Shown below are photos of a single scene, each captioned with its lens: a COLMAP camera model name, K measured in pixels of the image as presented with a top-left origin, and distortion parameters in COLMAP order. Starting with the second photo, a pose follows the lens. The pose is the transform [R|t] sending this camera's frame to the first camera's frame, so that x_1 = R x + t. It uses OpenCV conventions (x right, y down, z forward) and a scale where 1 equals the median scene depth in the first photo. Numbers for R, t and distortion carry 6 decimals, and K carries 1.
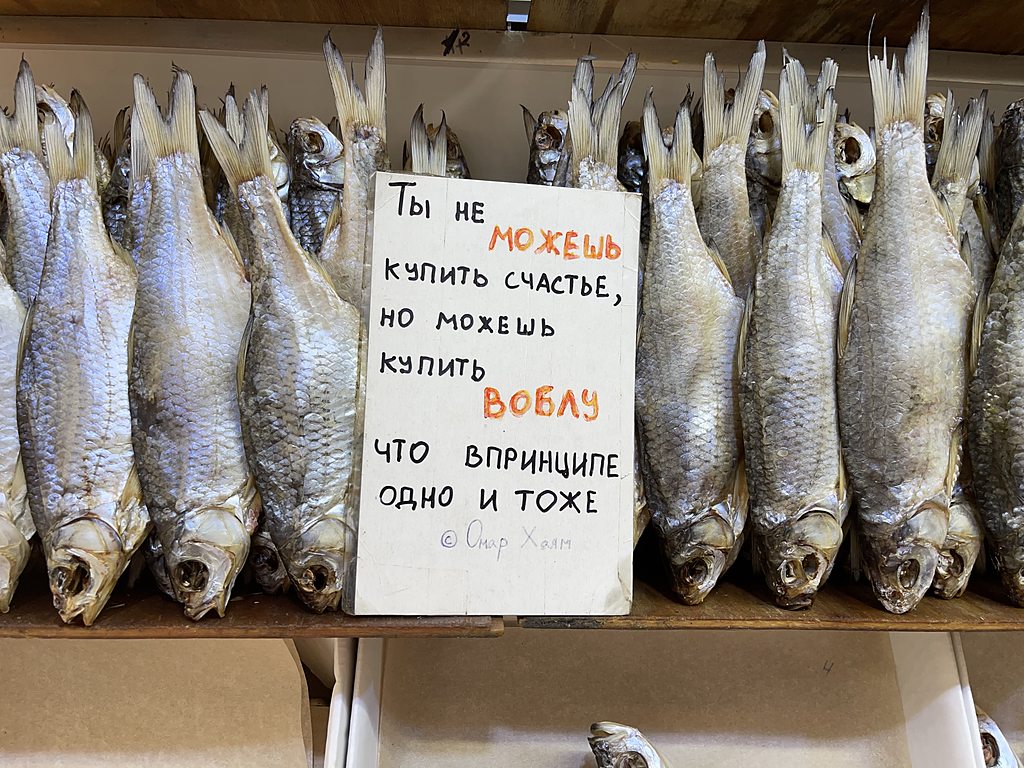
lens RADIAL K [[775.7, 0, 512.0], [0, 775.7, 384.0], [0, 0, 1]] dist [0.001713, 0.000602]
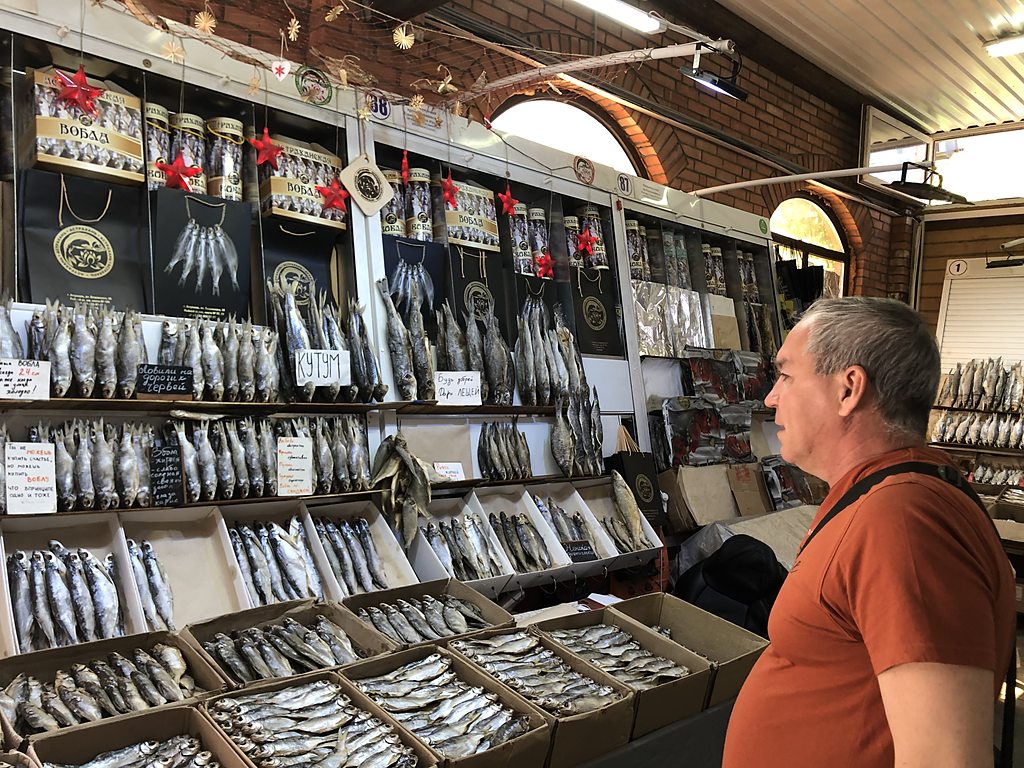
lens RADIAL K [[812.1, 0, 478.2], [0, 812.1, 381.6], [0, 0, 1]] dist [0.010752, -0.007040]
pose [[0.748584, 0.010437, 0.662958, -1.558556], [0.157472, 0.968469, -0.193057, 1.020555], [-0.644069, 0.248916, 0.723336, -5.777418]]
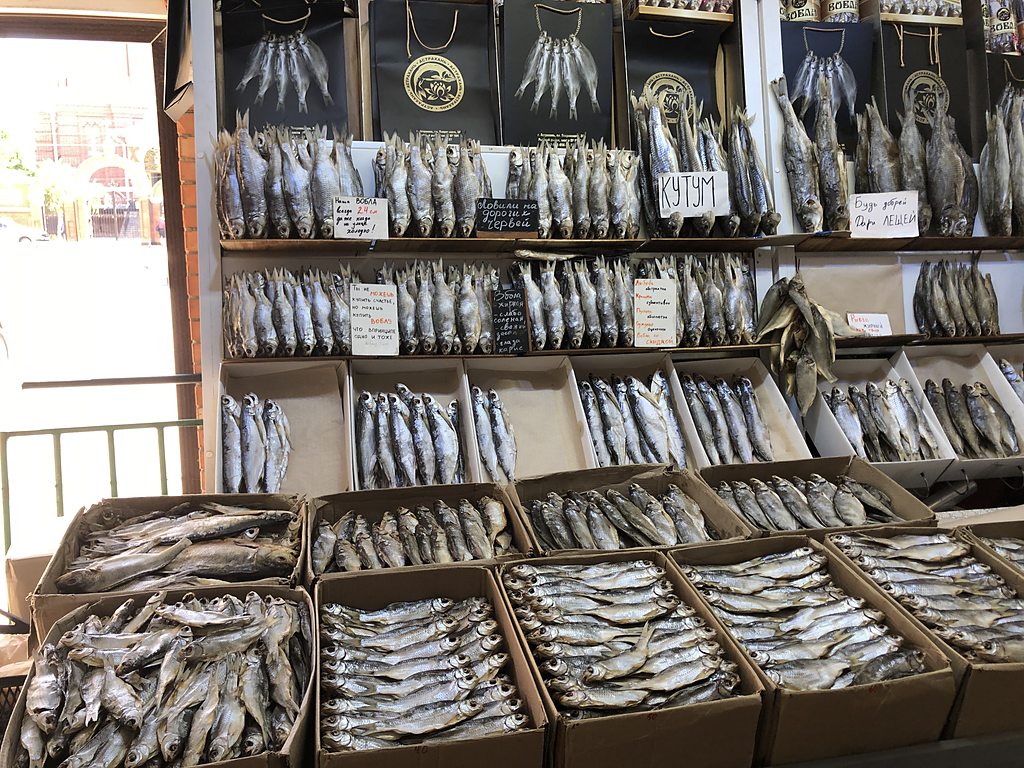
lens RADIAL K [[813.5, 0, 512.0], [0, 813.5, 384.0], [0, 0, 1]] dist [0.015953, -0.012067]
pose [[0.977211, -0.060343, 0.203514, -0.270477], [0.081850, 0.991718, -0.098971, 1.161518], [-0.195857, 0.113373, 0.974057, -5.015048]]
